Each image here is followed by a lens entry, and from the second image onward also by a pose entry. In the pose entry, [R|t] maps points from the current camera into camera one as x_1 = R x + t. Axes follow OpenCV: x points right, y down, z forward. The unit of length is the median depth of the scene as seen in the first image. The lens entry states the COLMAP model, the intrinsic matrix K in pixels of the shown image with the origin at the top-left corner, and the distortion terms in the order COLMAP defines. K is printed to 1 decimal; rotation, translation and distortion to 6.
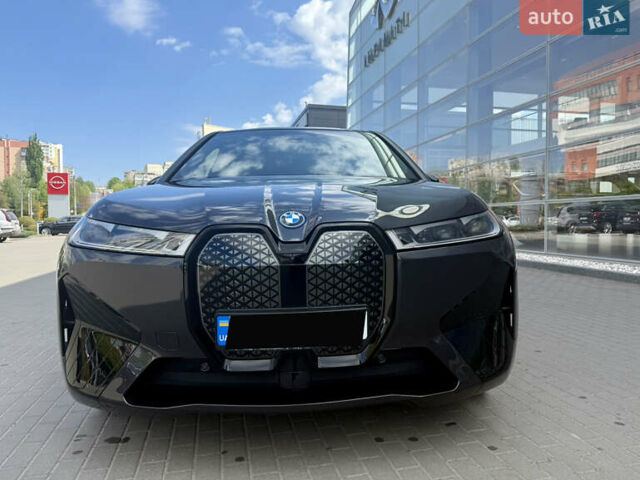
lens RADIAL K [[484.6, 0, 322.0], [0, 484.6, 237.3], [0, 0, 1]] dist [0.005066, -0.005148]
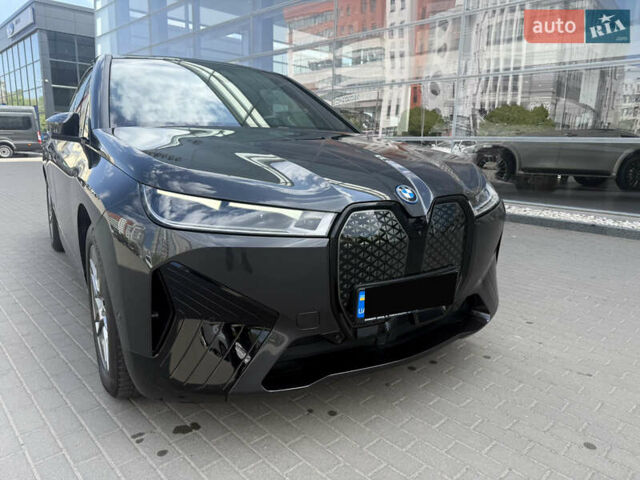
lens RADIAL K [[460.6, 0, 317.2], [0, 460.6, 237.9], [0, 0, 1]] dist [0.013315, 0.001257]
pose [[0.866479, -0.071289, 0.494096, -0.742076], [-0.014430, 0.985761, 0.167533, -0.109863], [-0.499004, -0.152294, 0.853113, 0.216742]]
